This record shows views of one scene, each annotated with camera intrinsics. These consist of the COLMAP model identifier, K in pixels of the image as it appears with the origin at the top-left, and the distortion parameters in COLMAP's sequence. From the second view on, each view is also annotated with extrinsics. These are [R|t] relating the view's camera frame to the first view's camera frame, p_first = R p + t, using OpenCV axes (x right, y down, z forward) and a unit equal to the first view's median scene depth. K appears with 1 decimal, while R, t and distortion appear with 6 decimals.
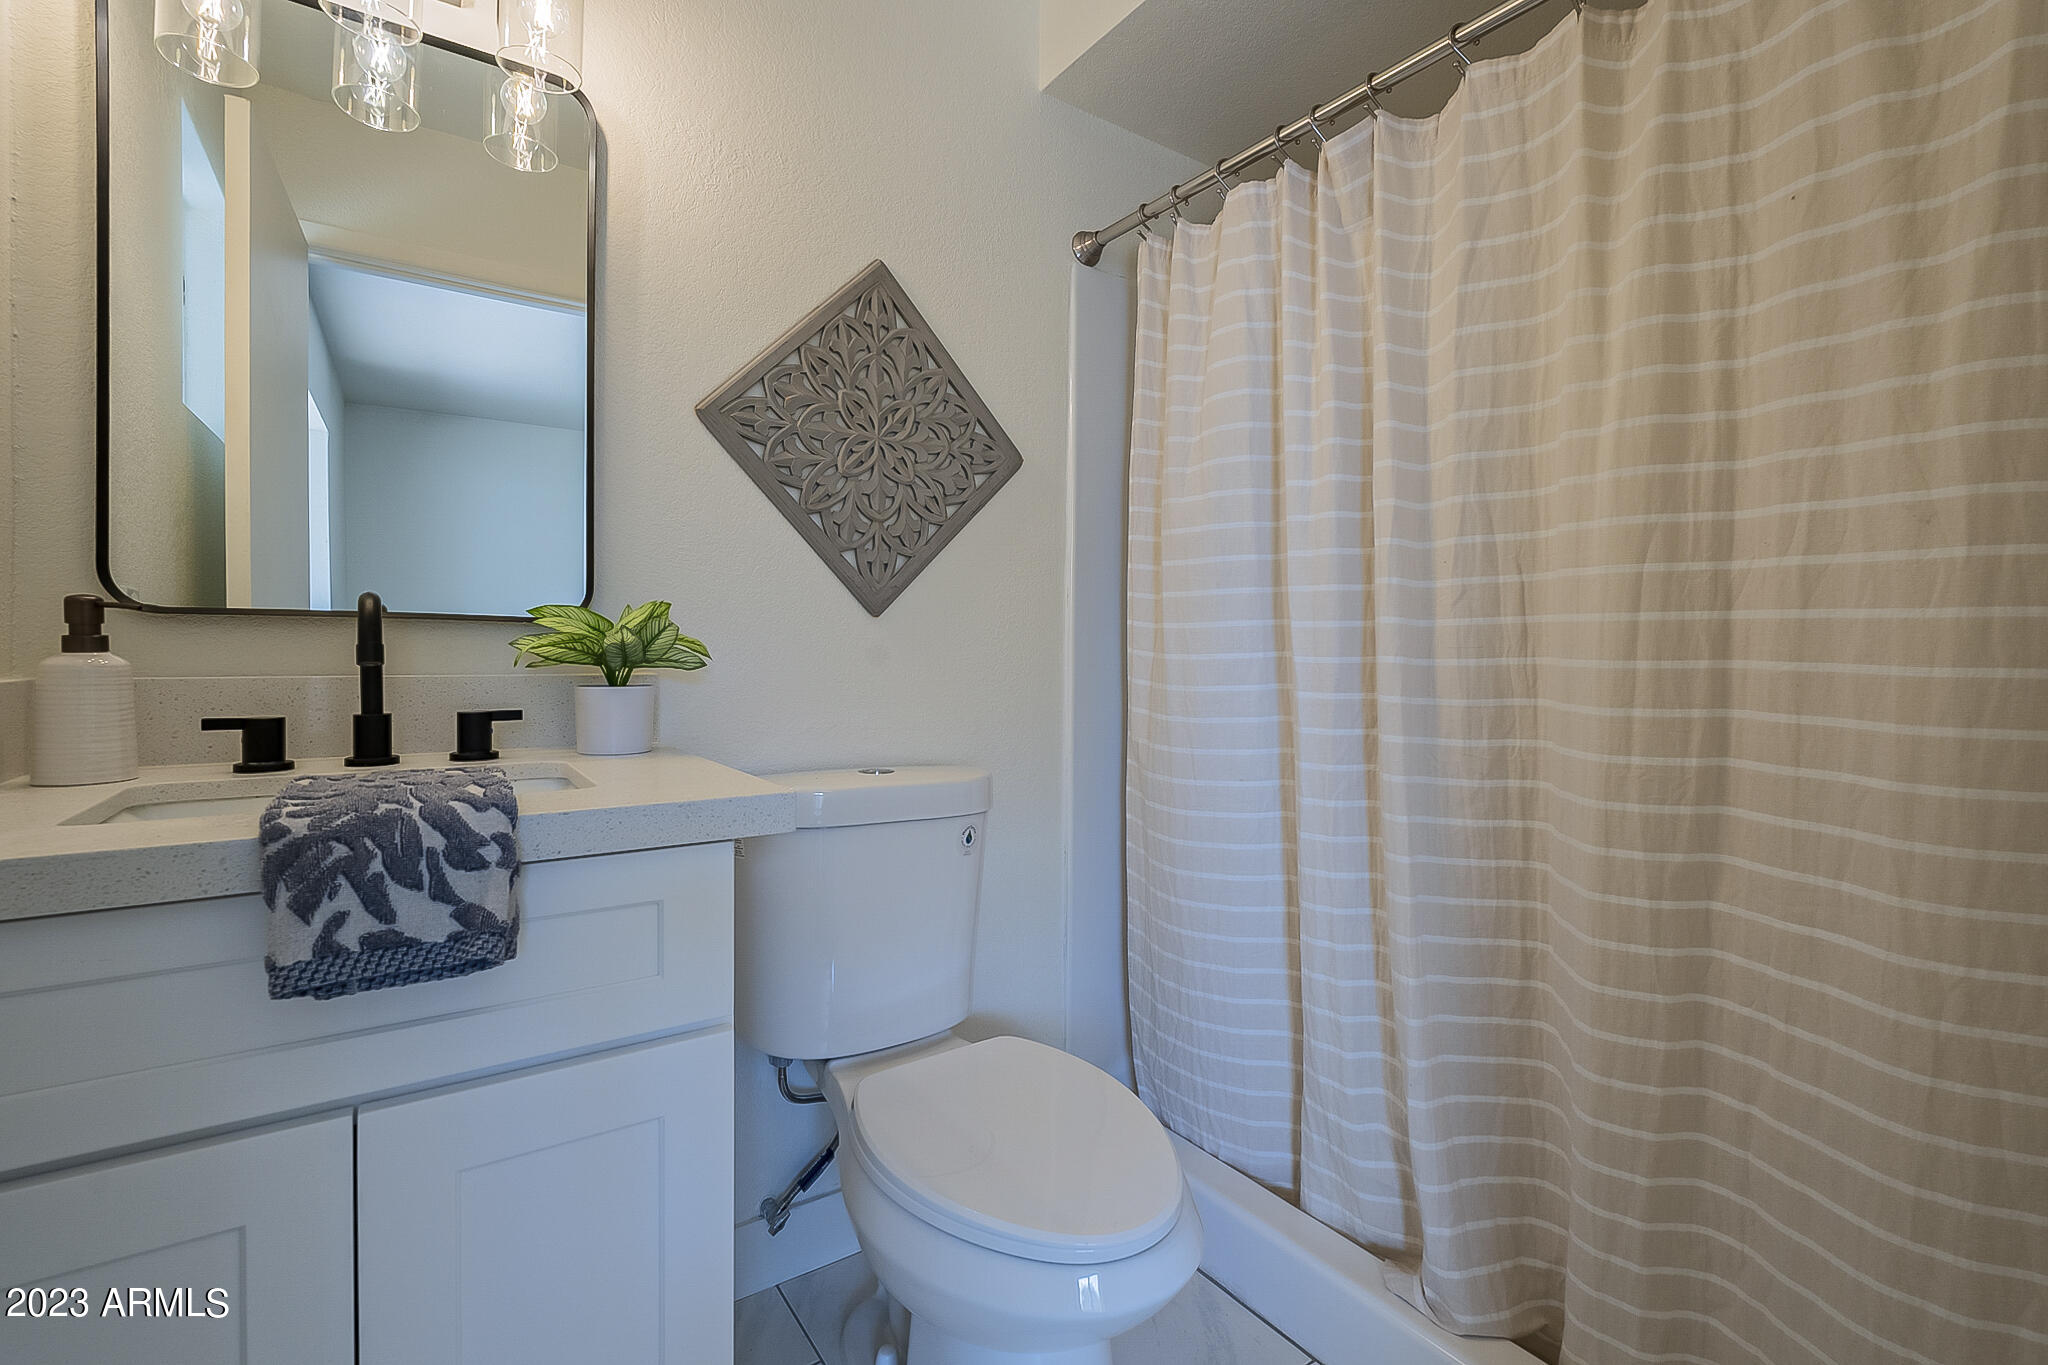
lens RADIAL K [[911.1, 0, 1032.0], [0, 911.1, 669.3], [0, 0, 1]] dist [-0.003794, -0.000209]
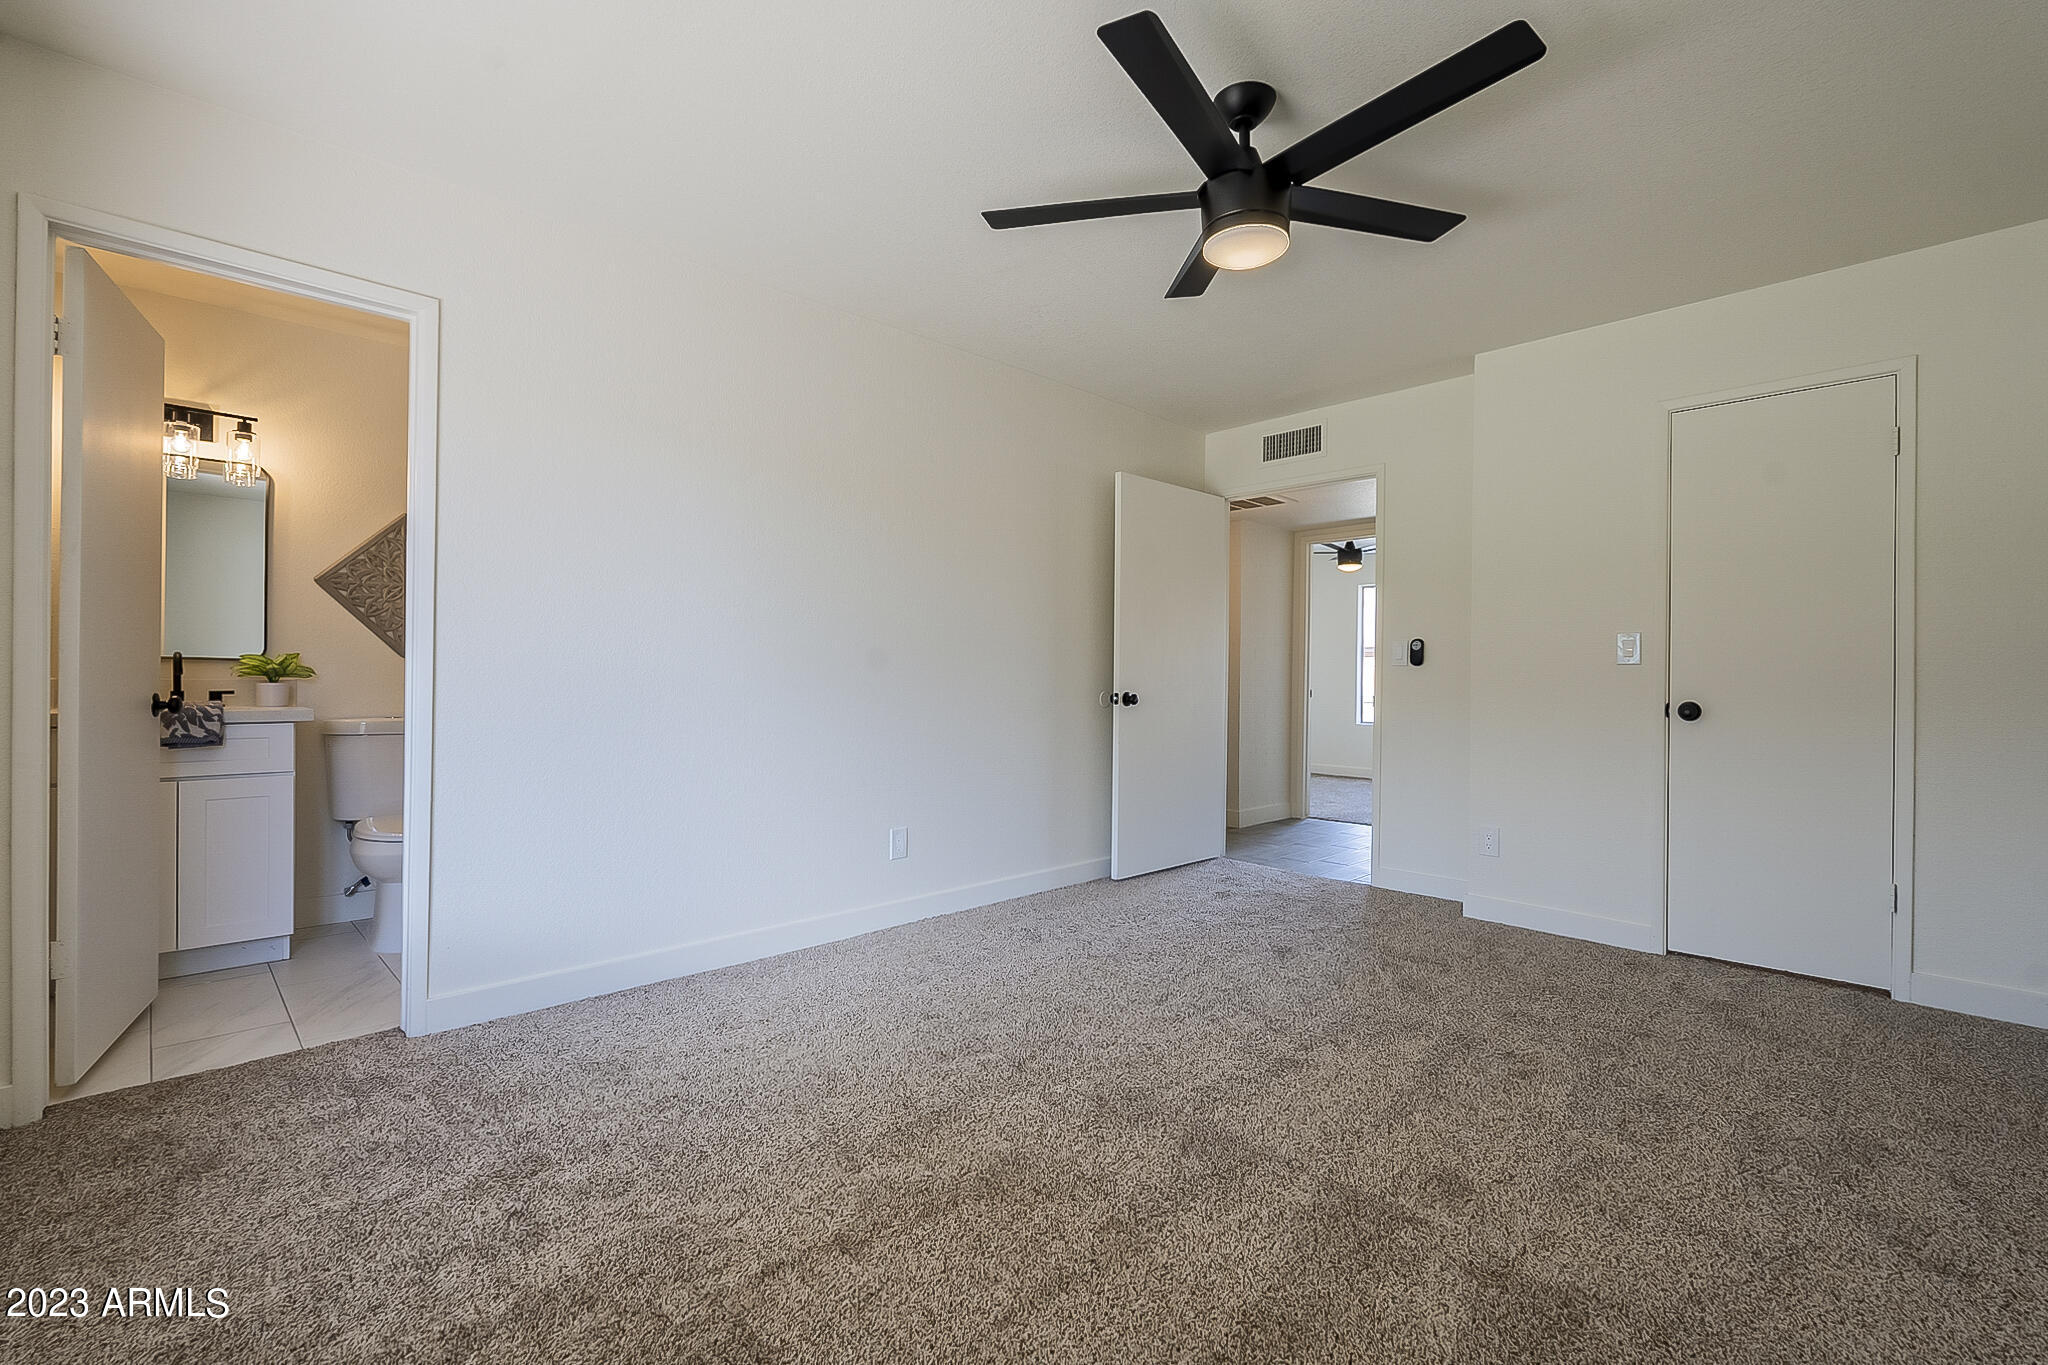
lens RADIAL K [[911.1, 0, 1031.8], [0, 911.1, 678.7], [0, 0, 1]] dist [-0.003794, -0.000209]
pose [[0.987119, 0.000064, 0.159986, 1.625796], [0.003021, 0.999814, -0.019039, 0.075328], [-0.159957, 0.019277, 0.986936, -2.480488]]
